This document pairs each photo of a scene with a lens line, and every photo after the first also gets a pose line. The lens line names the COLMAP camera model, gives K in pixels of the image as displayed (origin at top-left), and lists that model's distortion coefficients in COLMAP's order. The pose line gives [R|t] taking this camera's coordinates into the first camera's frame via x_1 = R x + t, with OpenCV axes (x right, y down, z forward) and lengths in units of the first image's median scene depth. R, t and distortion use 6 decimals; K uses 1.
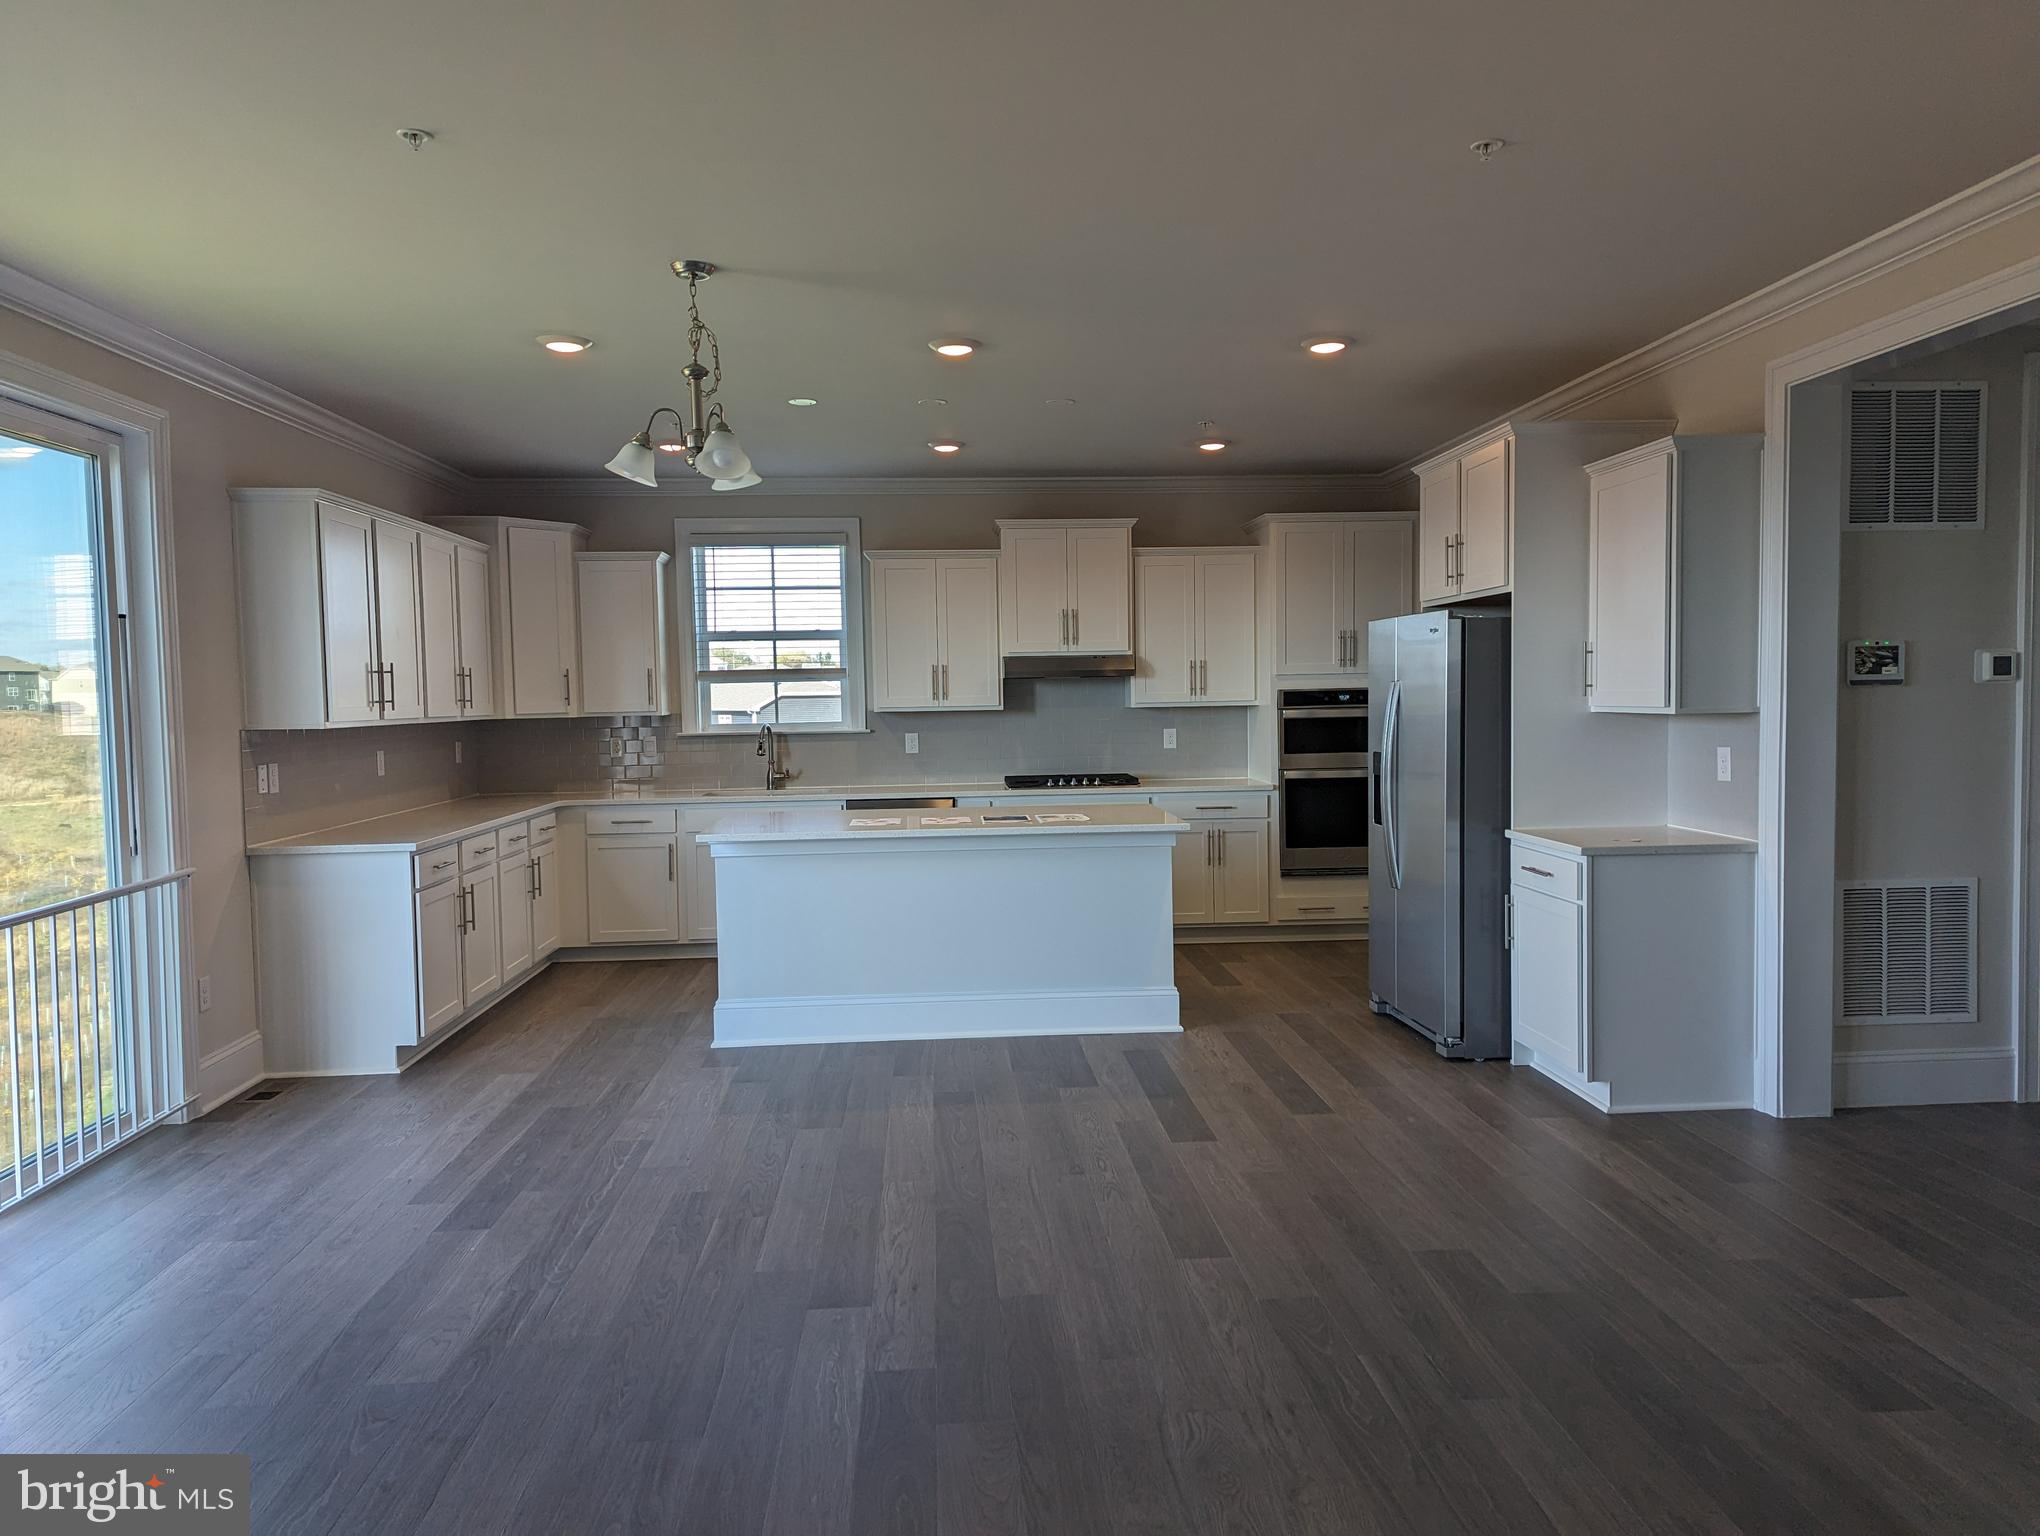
lens RADIAL K [[1433.7, 0, 1028.7], [0, 1433.7, 766.1], [0, 0, 1]] dist [0.097144, -0.089089]
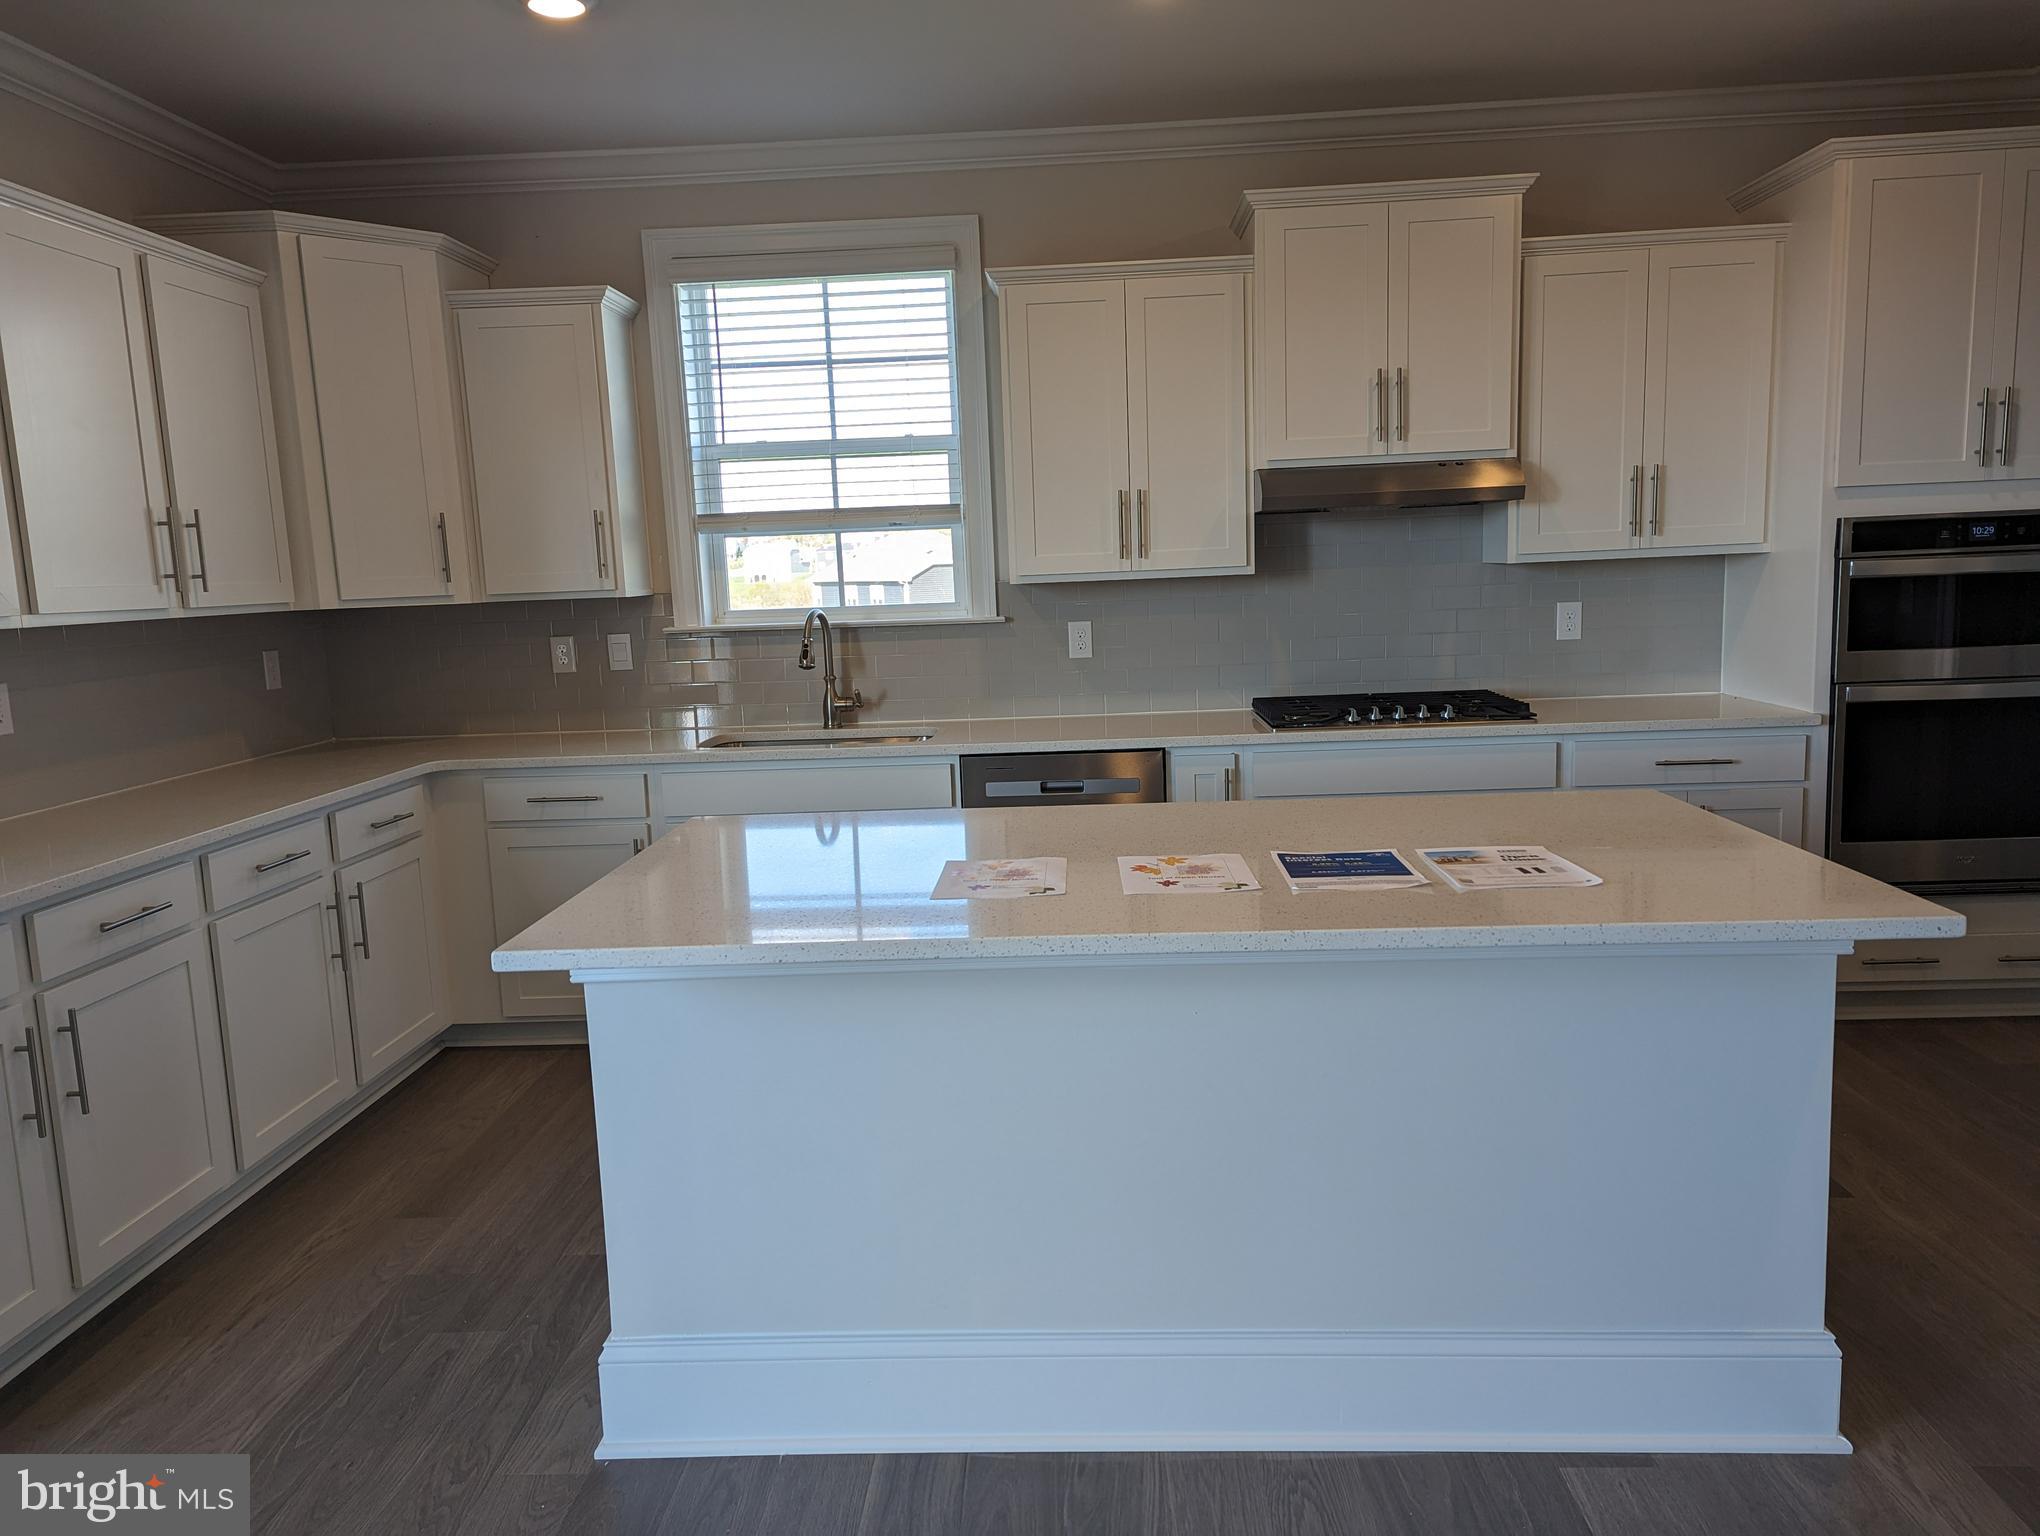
lens RADIAL K [[1433.7, 0, 1028.7], [0, 1433.7, 766.1], [0, 0, 1]] dist [0.097144, -0.089089]
pose [[0.994046, -0.005325, -0.108829, -0.043184], [0.015607, 0.995464, 0.093848, -0.020193], [0.107836, -0.094988, 0.989620, 0.463753]]
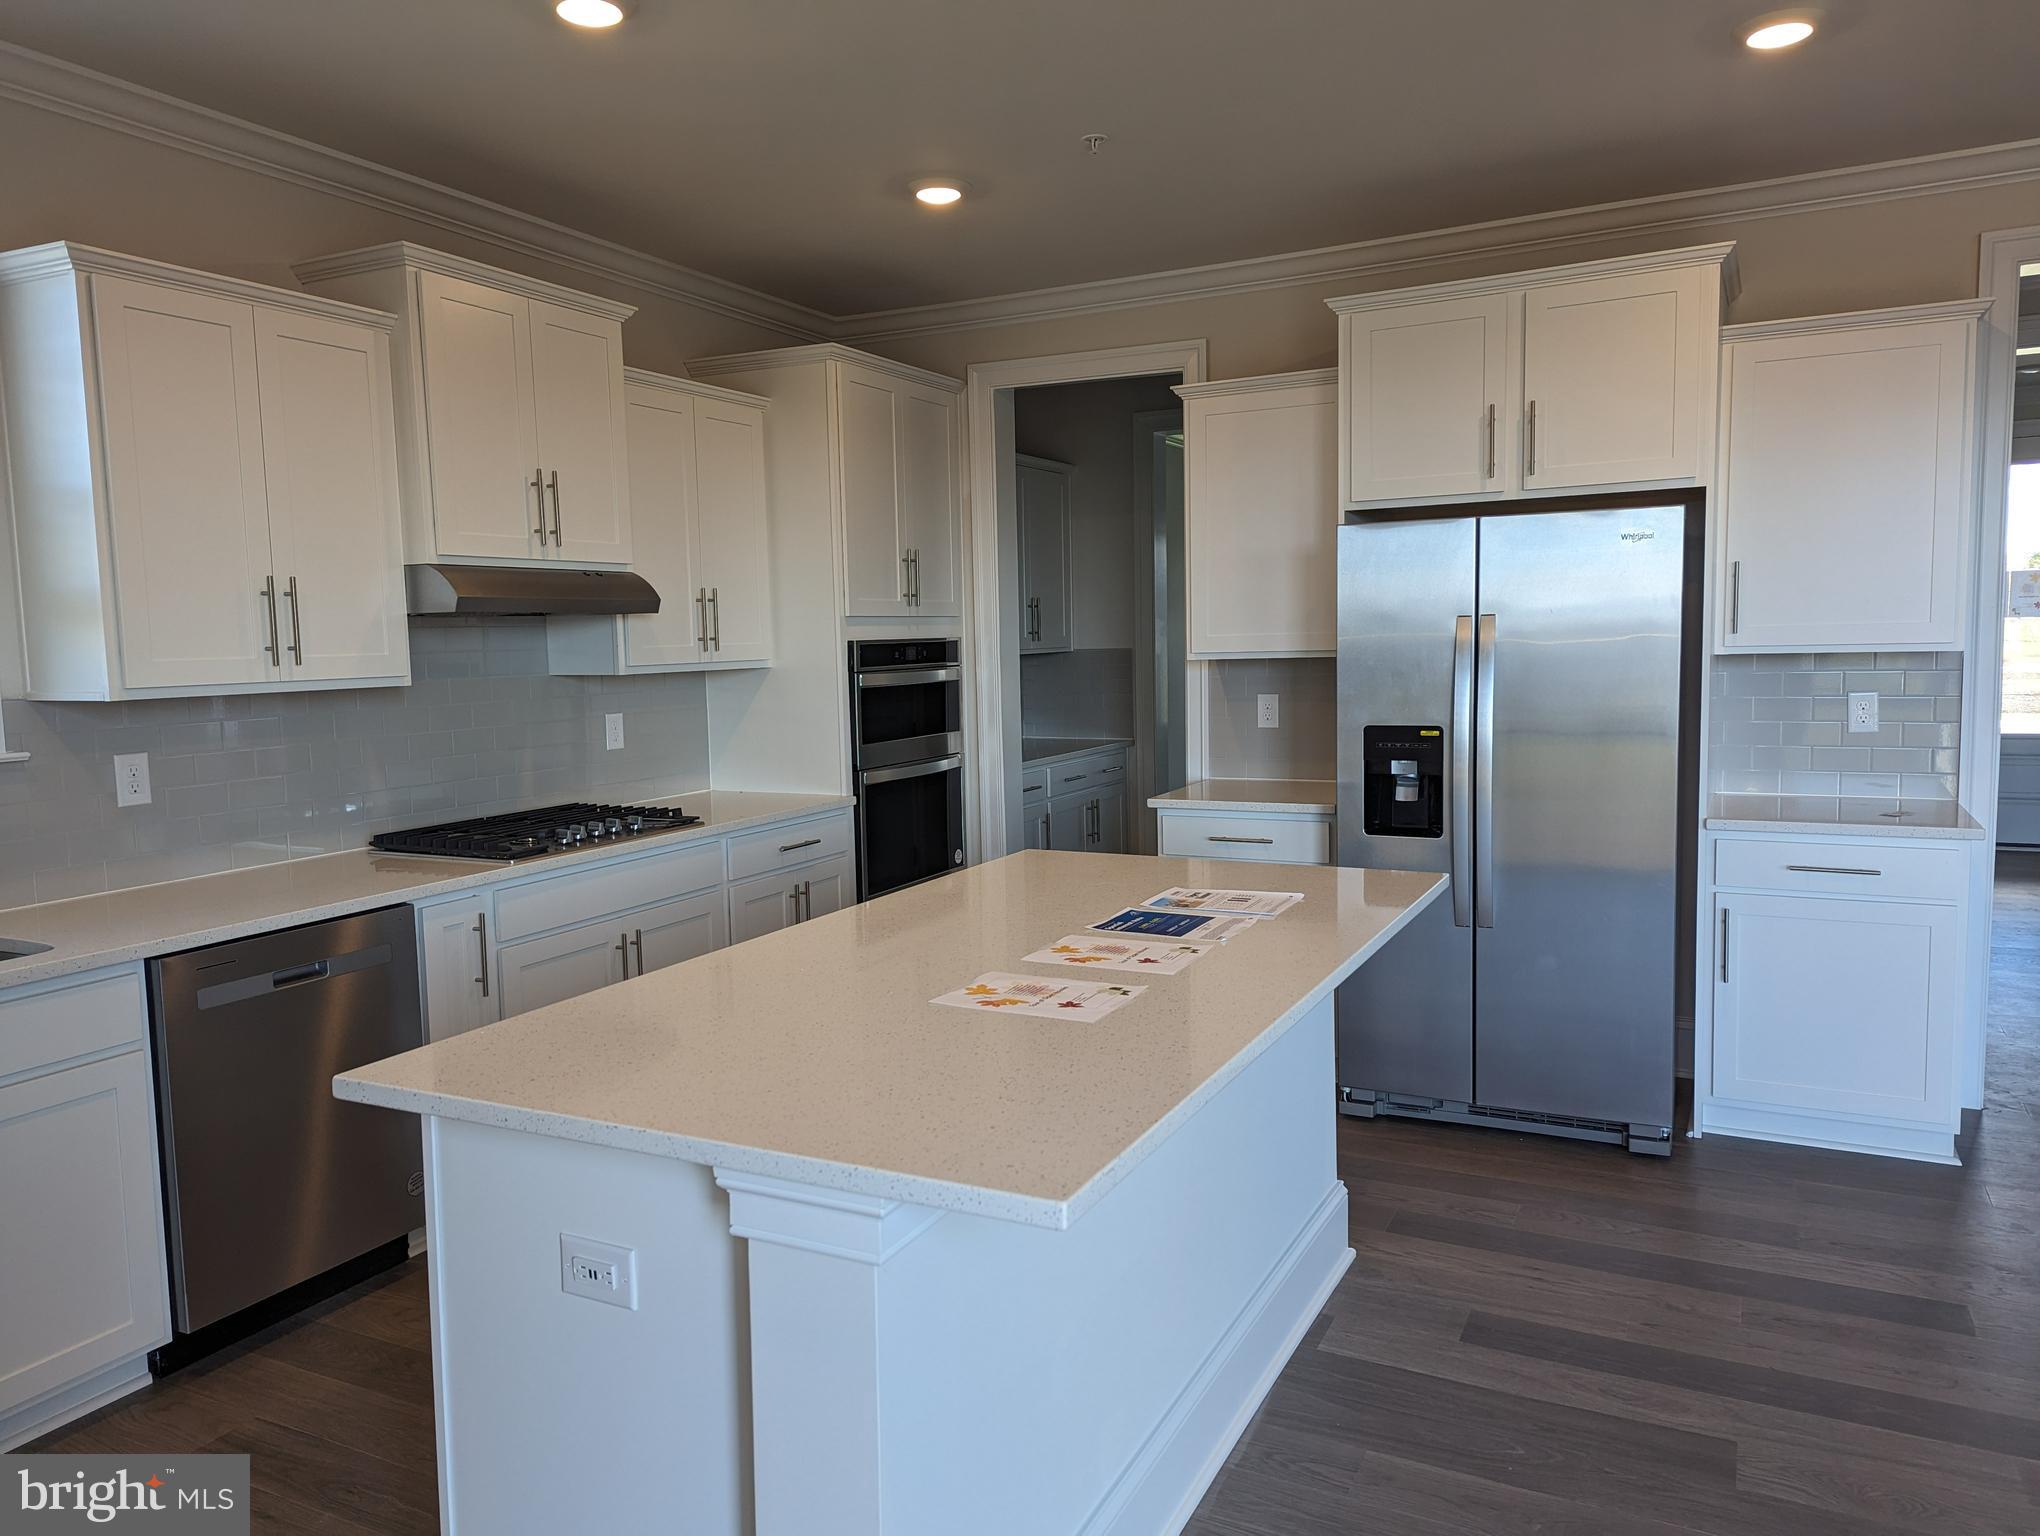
lens RADIAL K [[1433.7, 0, 1028.7], [0, 1433.7, 766.1], [0, 0, 1]] dist [0.097144, -0.089089]
pose [[0.509958, -0.074455, 0.856971, -0.308019], [0.057564, 0.996968, 0.052364, -0.027027], [-0.858271, 0.022627, 0.512698, 0.609190]]
